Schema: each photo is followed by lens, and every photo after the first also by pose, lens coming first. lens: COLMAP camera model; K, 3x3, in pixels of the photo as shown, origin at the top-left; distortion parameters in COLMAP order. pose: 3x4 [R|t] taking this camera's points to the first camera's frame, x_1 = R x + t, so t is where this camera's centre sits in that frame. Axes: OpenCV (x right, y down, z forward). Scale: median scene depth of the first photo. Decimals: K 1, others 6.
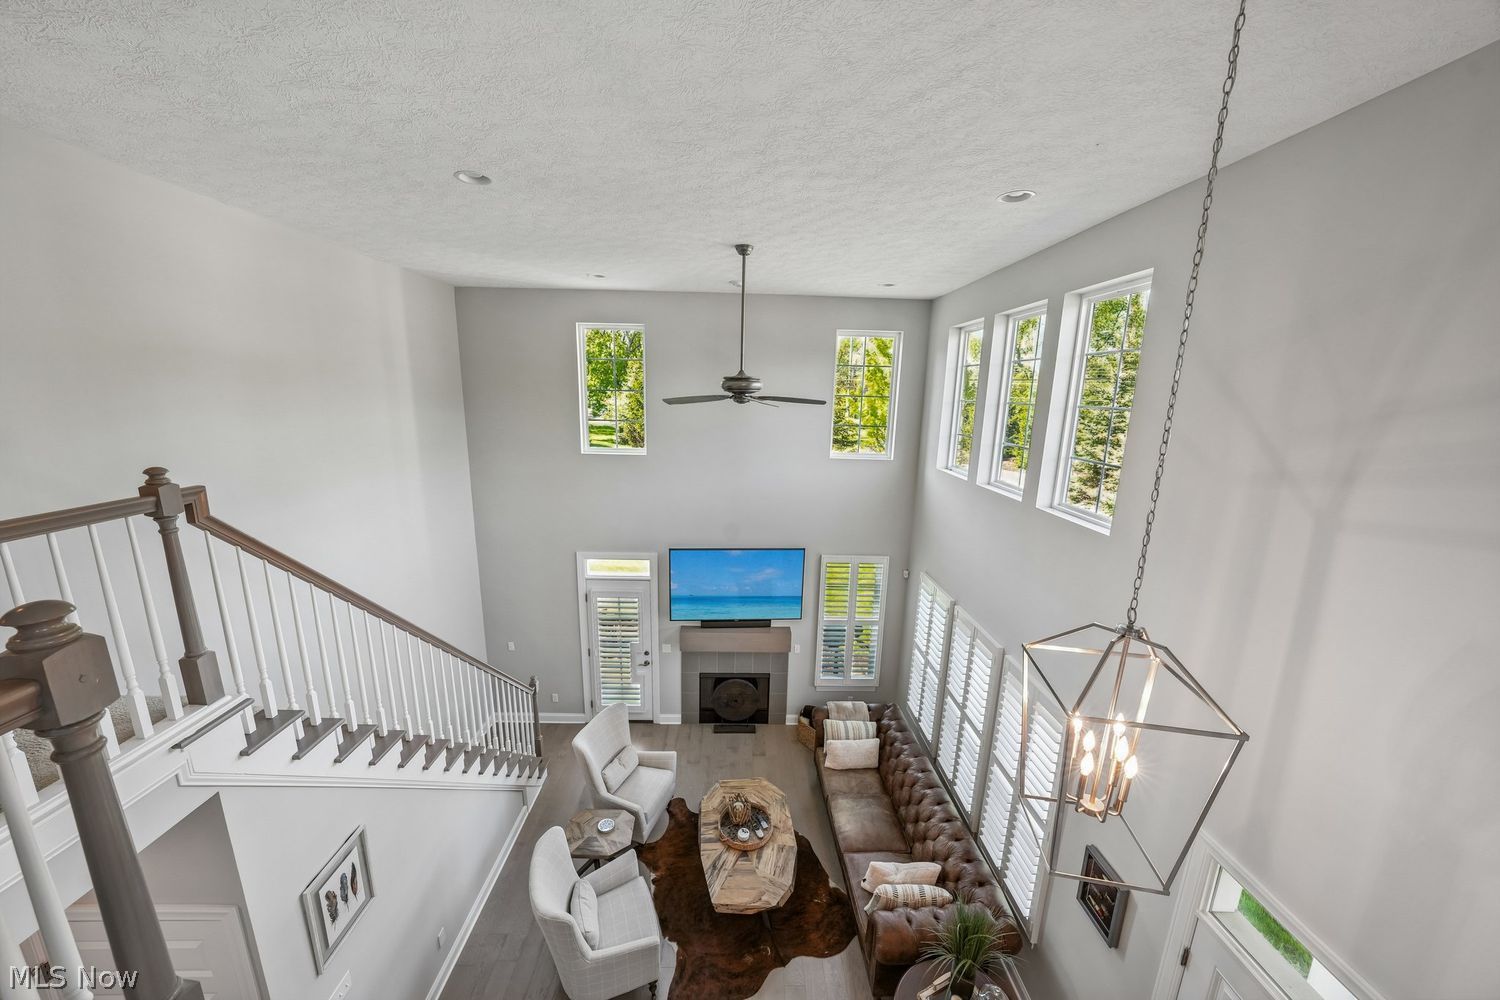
lens RADIAL K [[520.9, 0, 750.0], [0, 520.9, 500.0], [0, 0, 1]] dist [-0.026822, 0.006199]
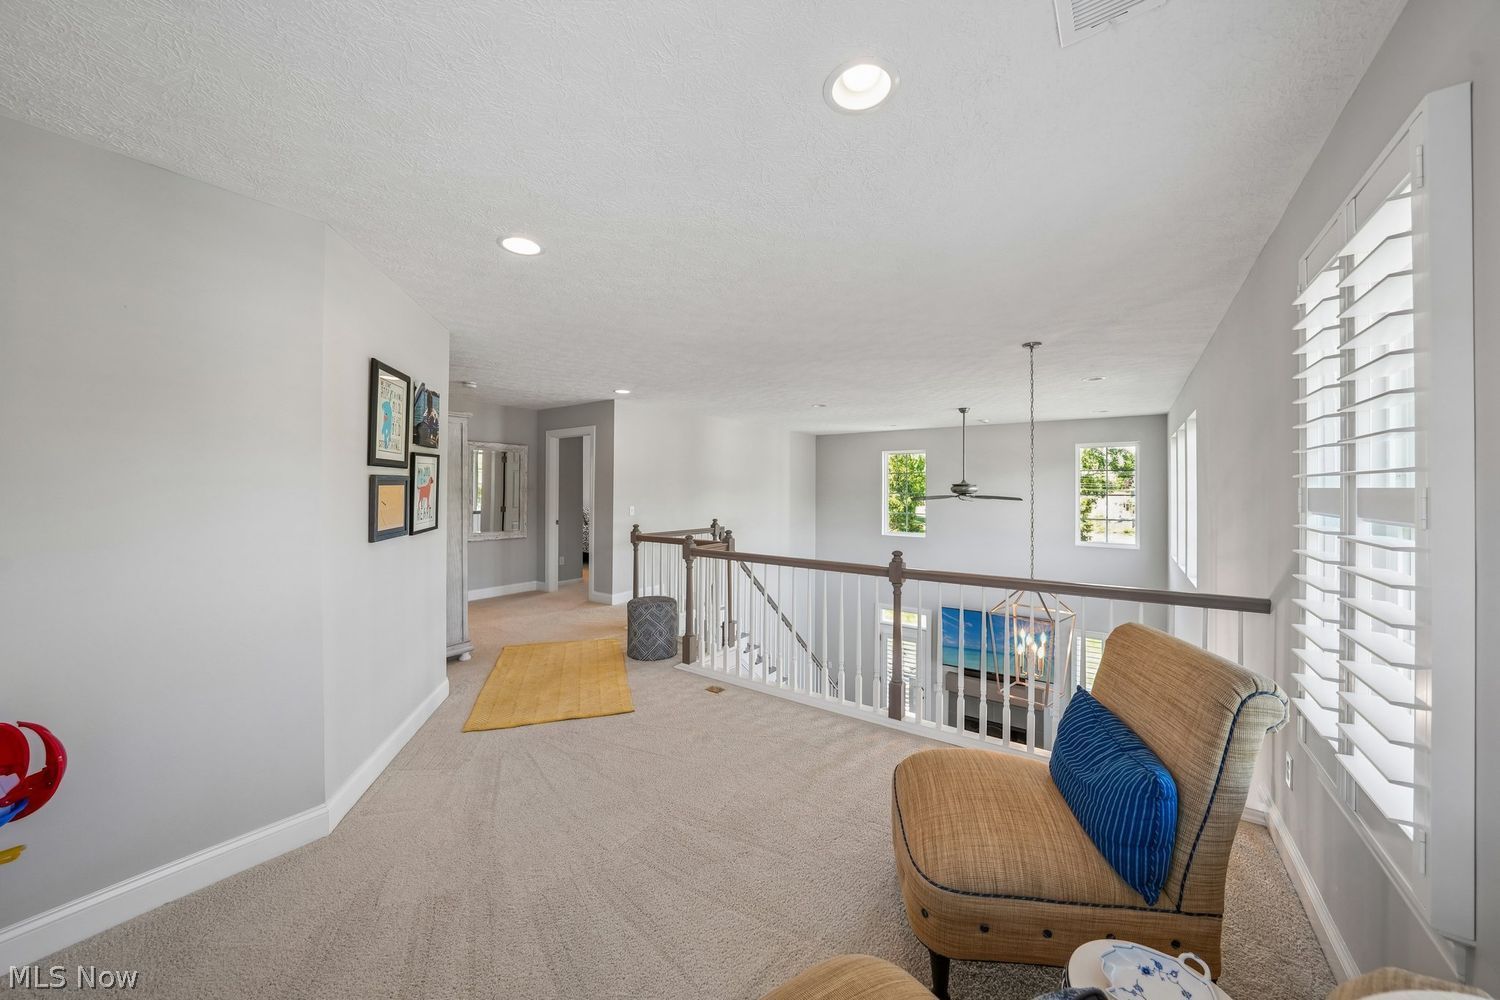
lens RADIAL K [[520.9, 0, 750.0], [0, 520.9, 500.0], [0, 0, 1]] dist [-0.026822, 0.006199]
pose [[0.795479, -0.011721, -0.605868, 0.428320], [-0.108606, 0.980867, -0.161571, 0.142449], [0.596169, 0.194327, 0.778986, -0.629567]]
